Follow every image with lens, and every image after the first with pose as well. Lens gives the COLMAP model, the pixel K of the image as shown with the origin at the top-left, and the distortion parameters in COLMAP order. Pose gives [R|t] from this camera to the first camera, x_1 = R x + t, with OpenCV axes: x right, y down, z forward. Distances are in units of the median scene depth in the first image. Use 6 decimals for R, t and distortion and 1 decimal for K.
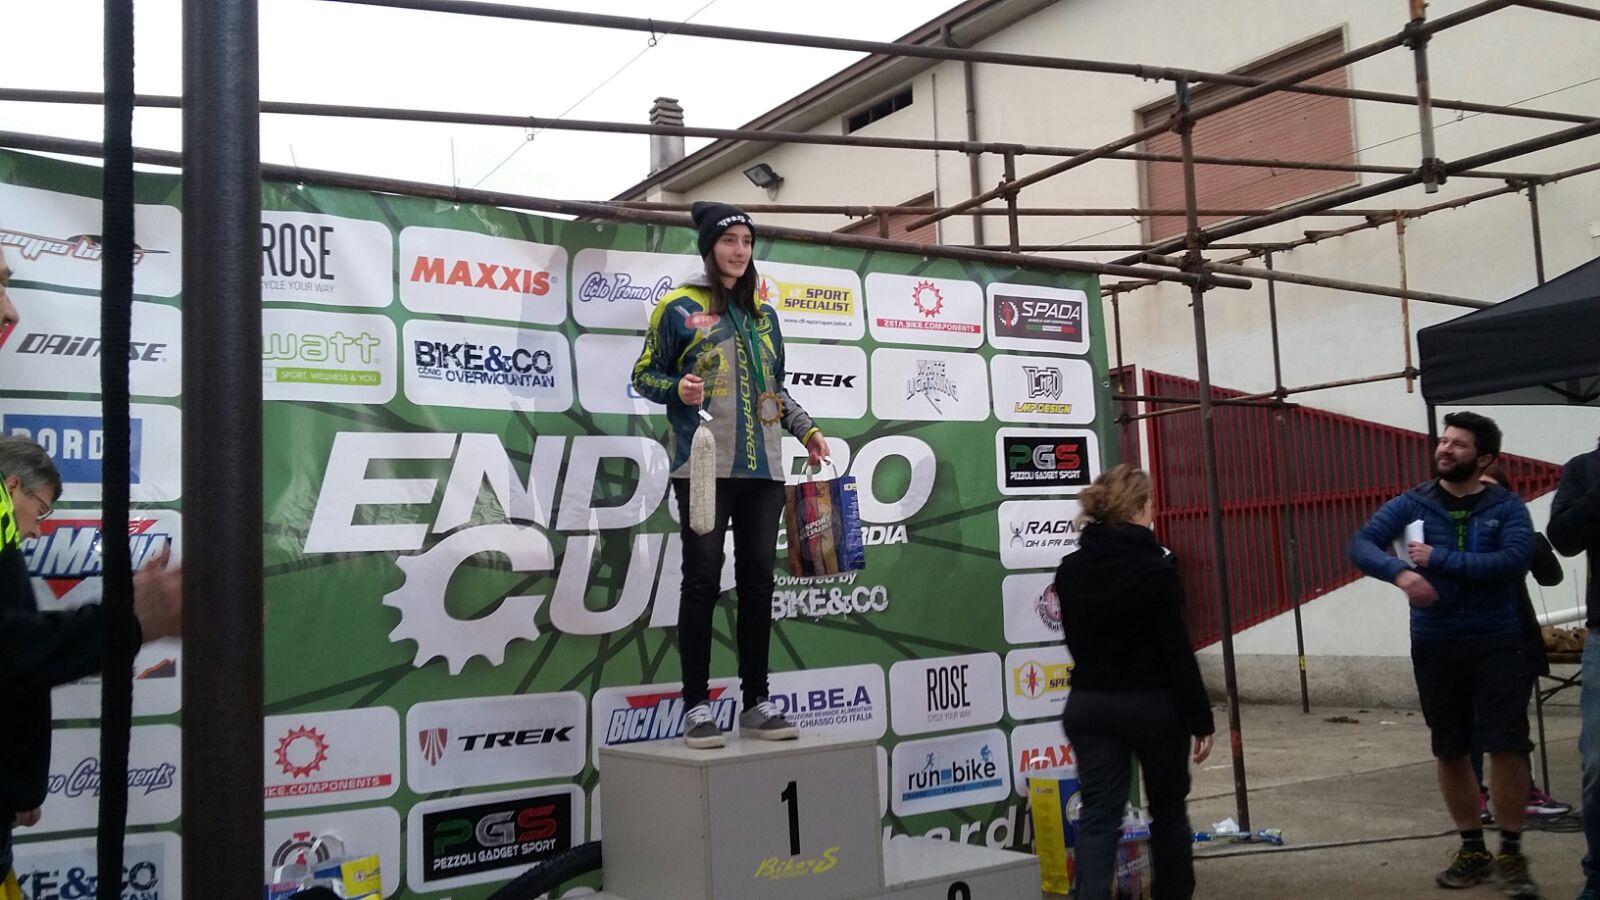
lens RADIAL K [[1435.8, 0, 798.7], [0, 1435.8, 449.6], [0, 0, 1]] dist [-0.076234, 0.026238]
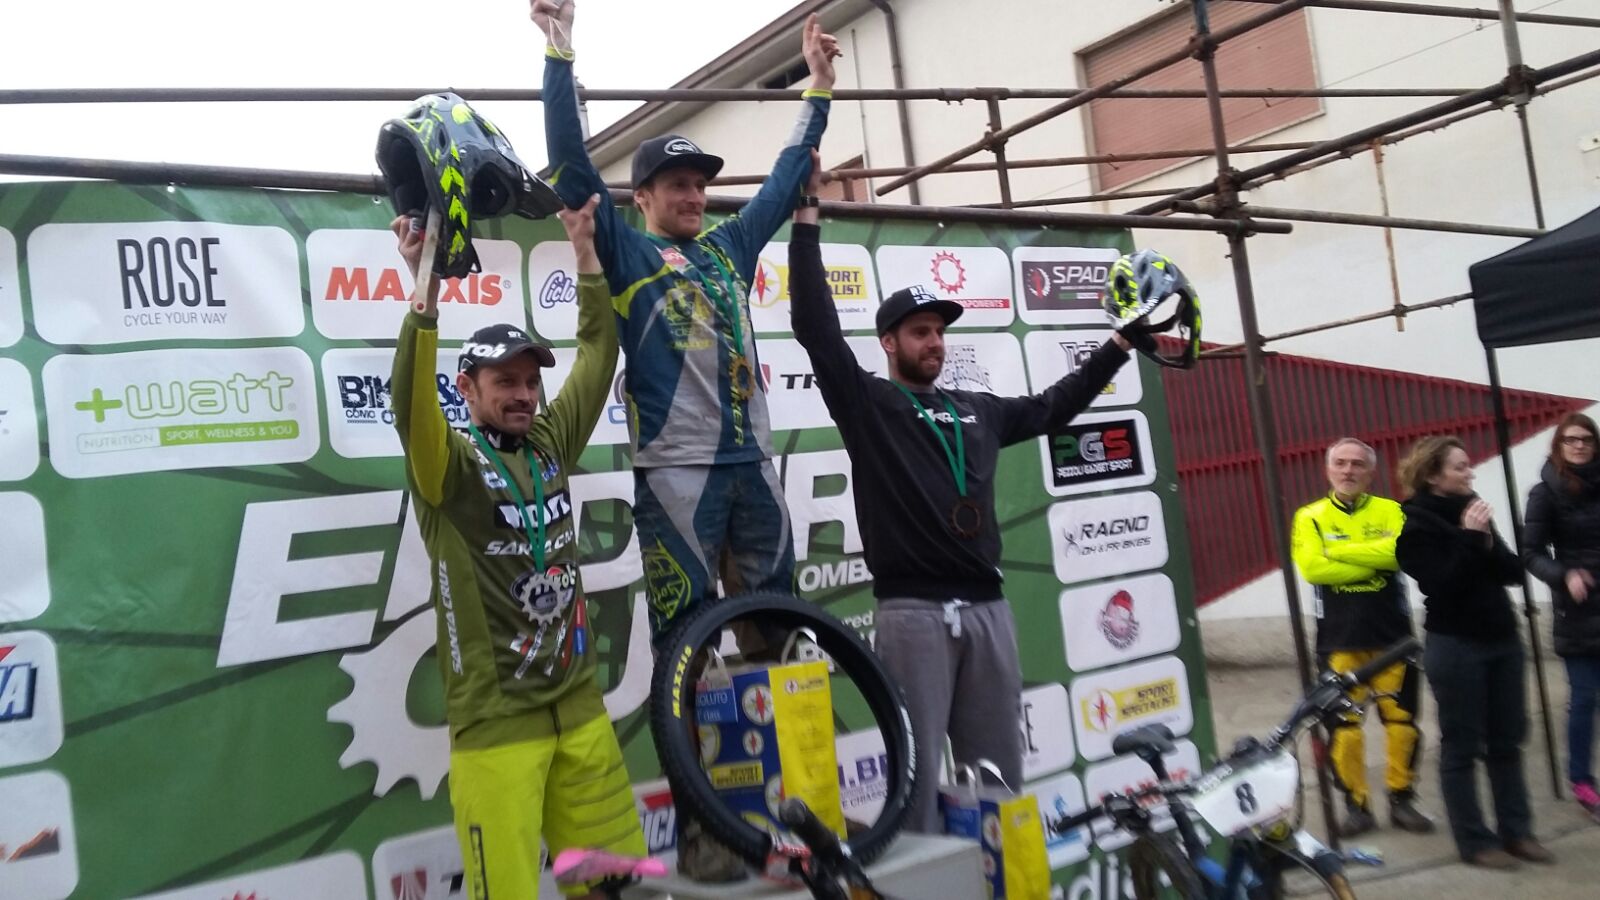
lens RADIAL K [[1435.8, 0, 802.7], [0, 1435.8, 452.1], [0, 0, 1]] dist [-0.076234, 0.026238]
pose [[0.994670, -0.081732, 0.062865, -0.055586], [0.080495, 0.996513, 0.021956, -0.025526], [-0.064441, -0.016779, 0.997780, 0.167632]]
